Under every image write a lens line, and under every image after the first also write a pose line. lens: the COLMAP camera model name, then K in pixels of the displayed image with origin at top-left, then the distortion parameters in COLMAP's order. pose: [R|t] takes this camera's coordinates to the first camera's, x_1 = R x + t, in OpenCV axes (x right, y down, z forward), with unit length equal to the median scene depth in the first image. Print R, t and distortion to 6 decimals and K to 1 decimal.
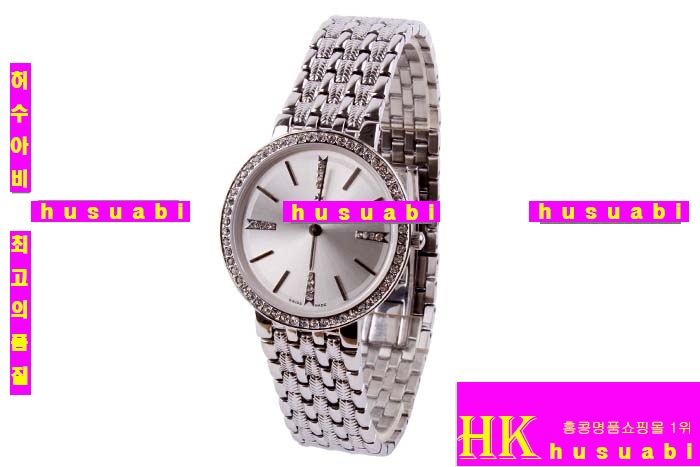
lens RADIAL K [[1352.1, 0, 352.2], [0, 1352.1, 227.9], [0, 0, 1]] dist [0.032697, 0.000000]
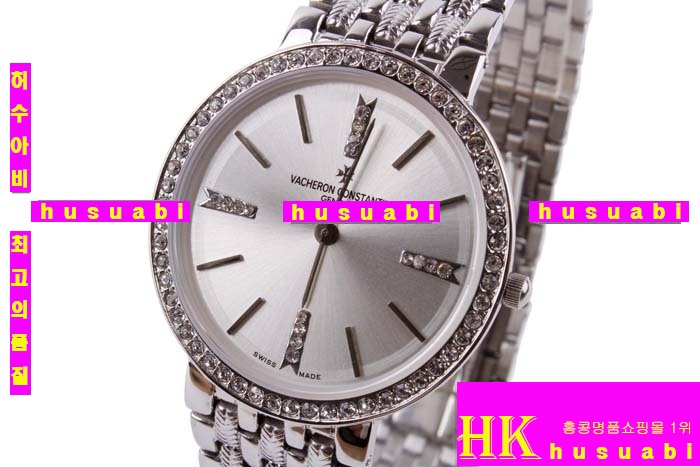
lens RADIAL K [[1352.1, 0, 345.3], [0, 1352.1, 232.9], [0, 0, 1]] dist [0.032697, 0.000000]
pose [[0.981387, 0.187294, -0.042424, 0.001905], [-0.186503, 0.982209, 0.021940, -0.011333], [0.045779, -0.013619, 0.998859, 0.473776]]
